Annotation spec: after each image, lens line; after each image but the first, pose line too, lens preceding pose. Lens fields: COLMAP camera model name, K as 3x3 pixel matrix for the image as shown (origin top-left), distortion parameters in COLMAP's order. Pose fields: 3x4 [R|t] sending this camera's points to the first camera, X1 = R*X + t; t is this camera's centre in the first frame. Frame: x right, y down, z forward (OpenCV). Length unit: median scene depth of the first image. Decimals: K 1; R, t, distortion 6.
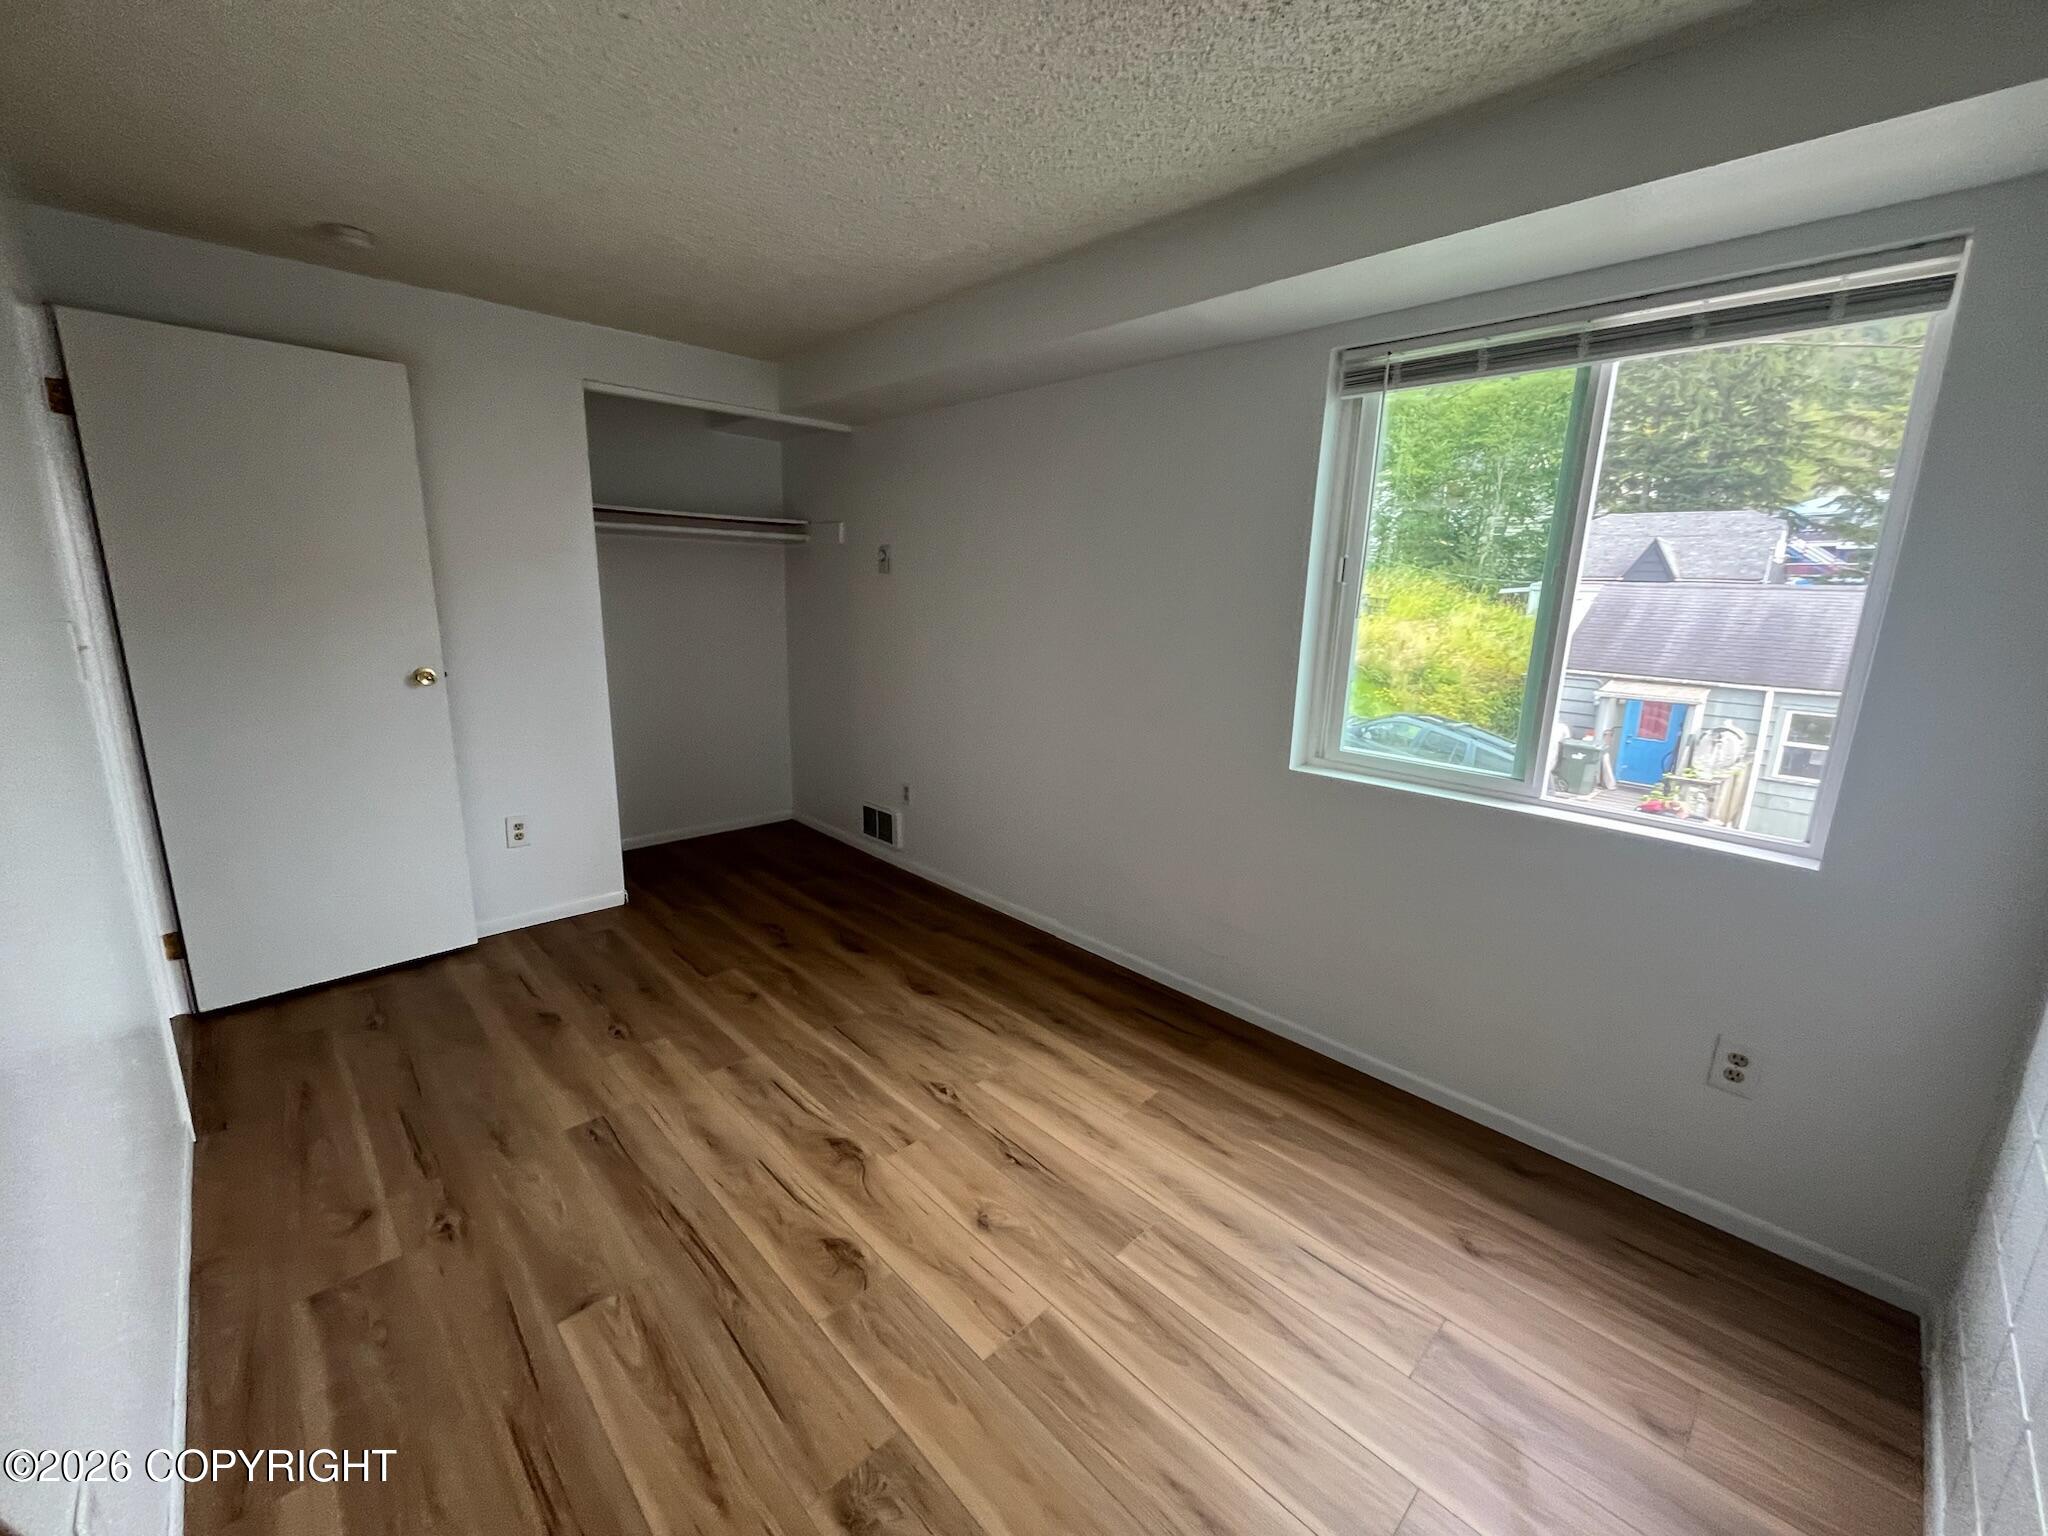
lens RADIAL K [[825.5, 0, 1022.6], [0, 825.5, 764.0], [0, 0, 1]] dist [-0.000376, -0.000614]
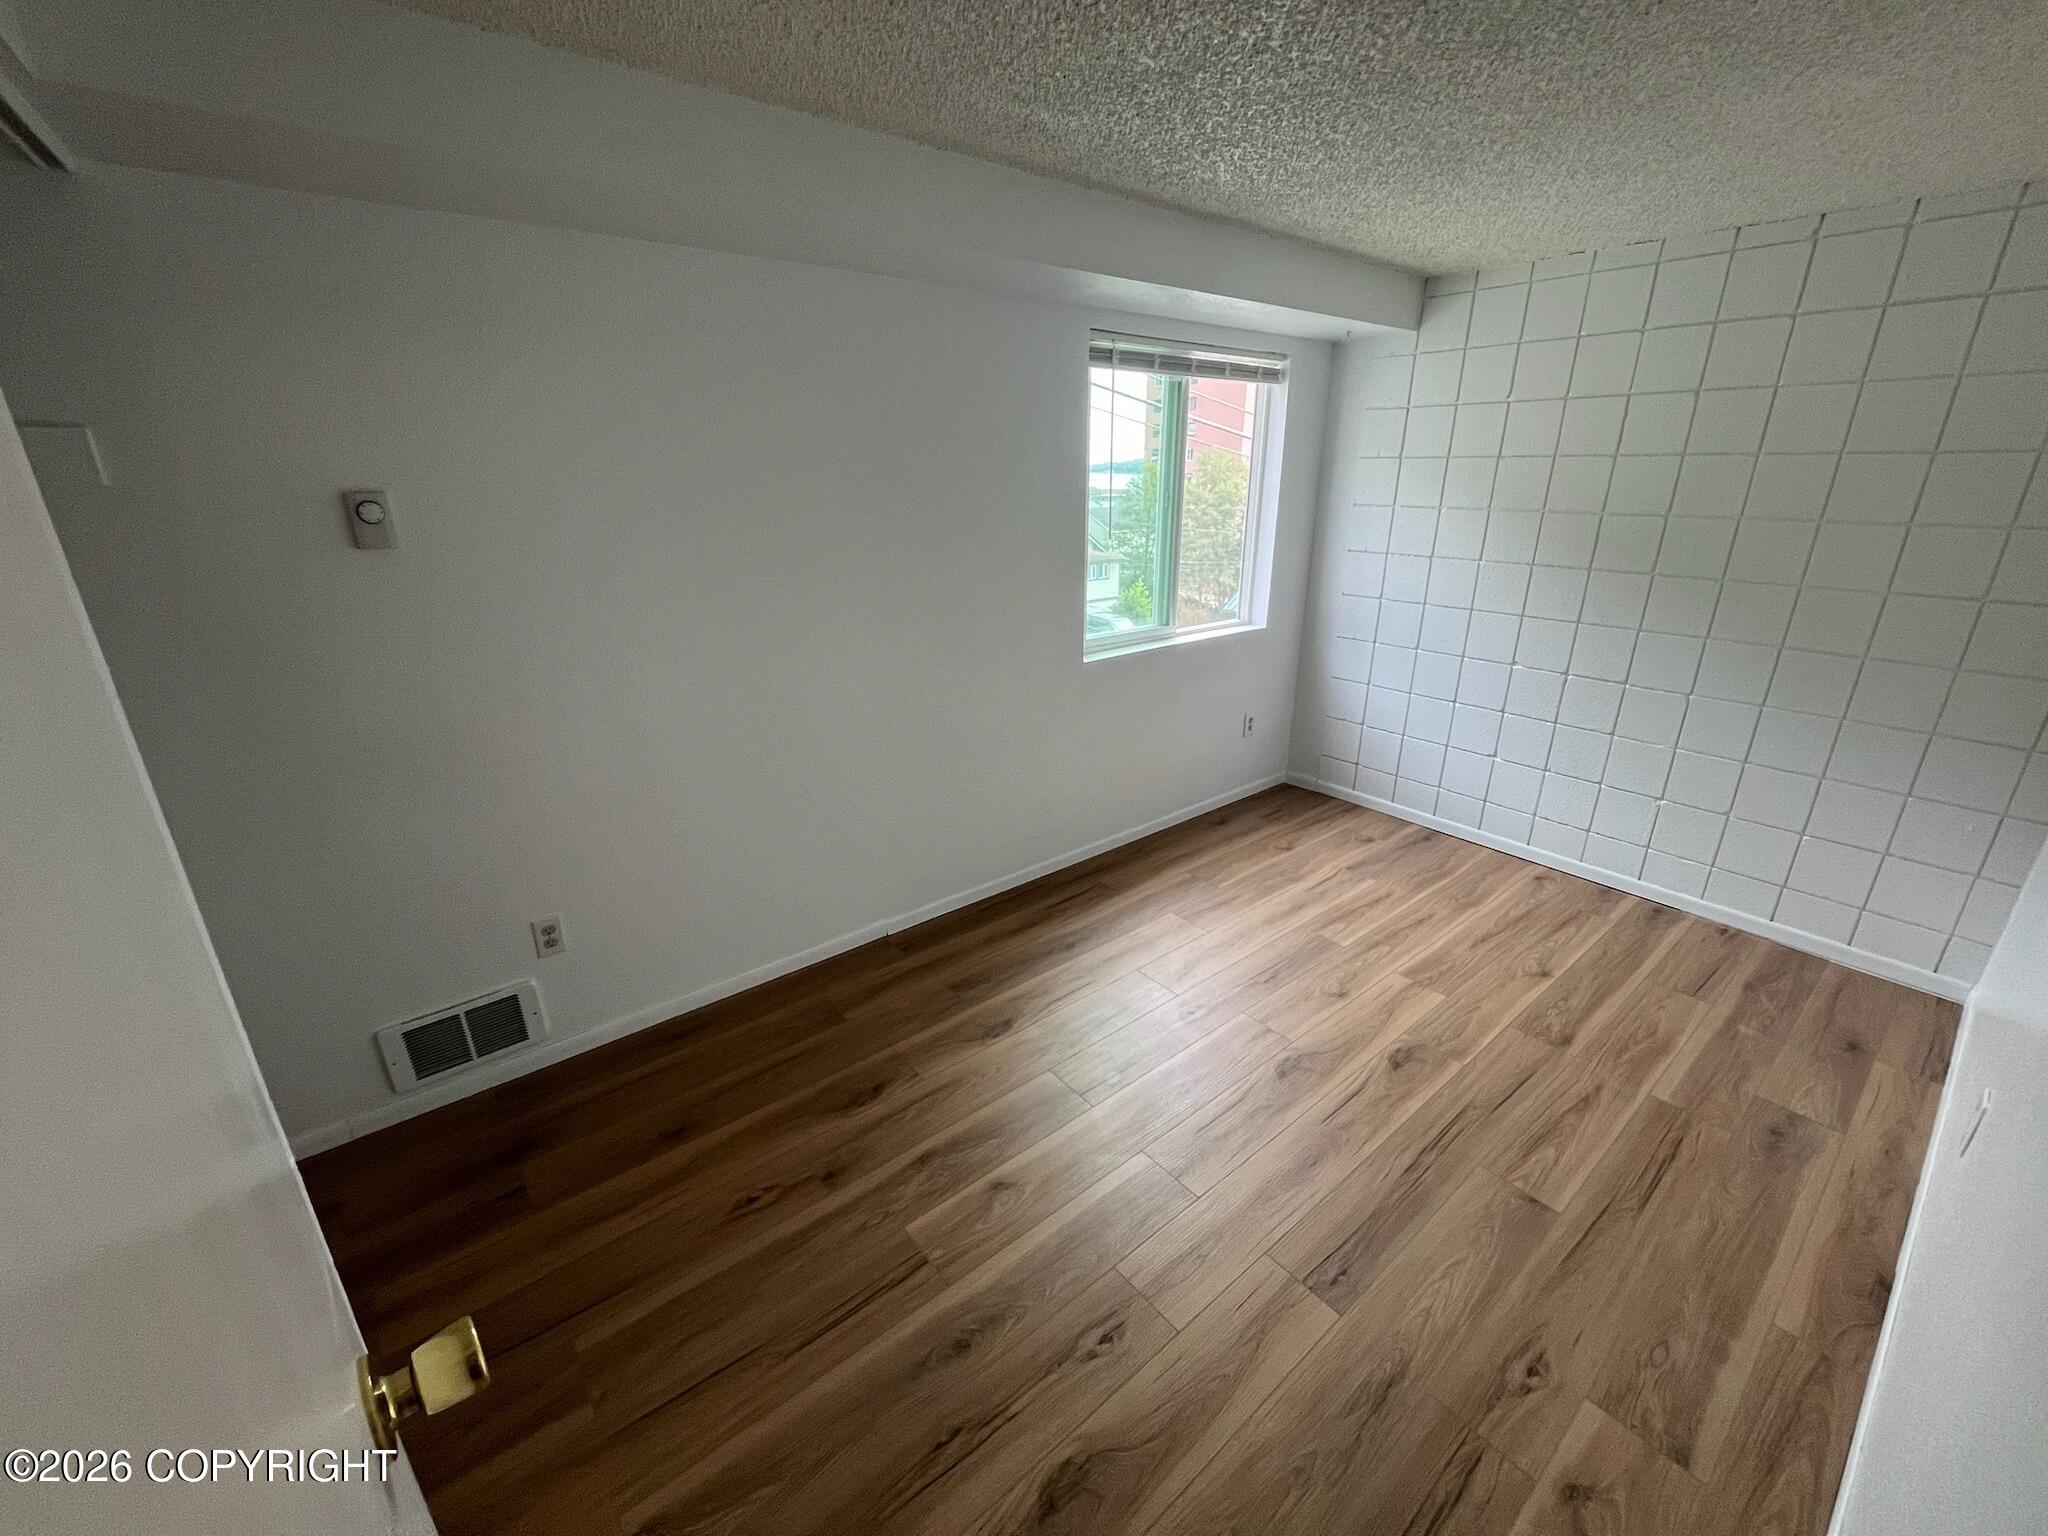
lens RADIAL K [[825.5, 0, 1025.9], [0, 825.5, 765.9], [0, 0, 1]] dist [-0.000376, -0.000614]
pose [[0.085337, -0.363524, 0.927668, -1.253872], [0.217598, 0.915389, 0.338695, -0.403176], [-0.972301, 0.172956, 0.157219, 1.212701]]
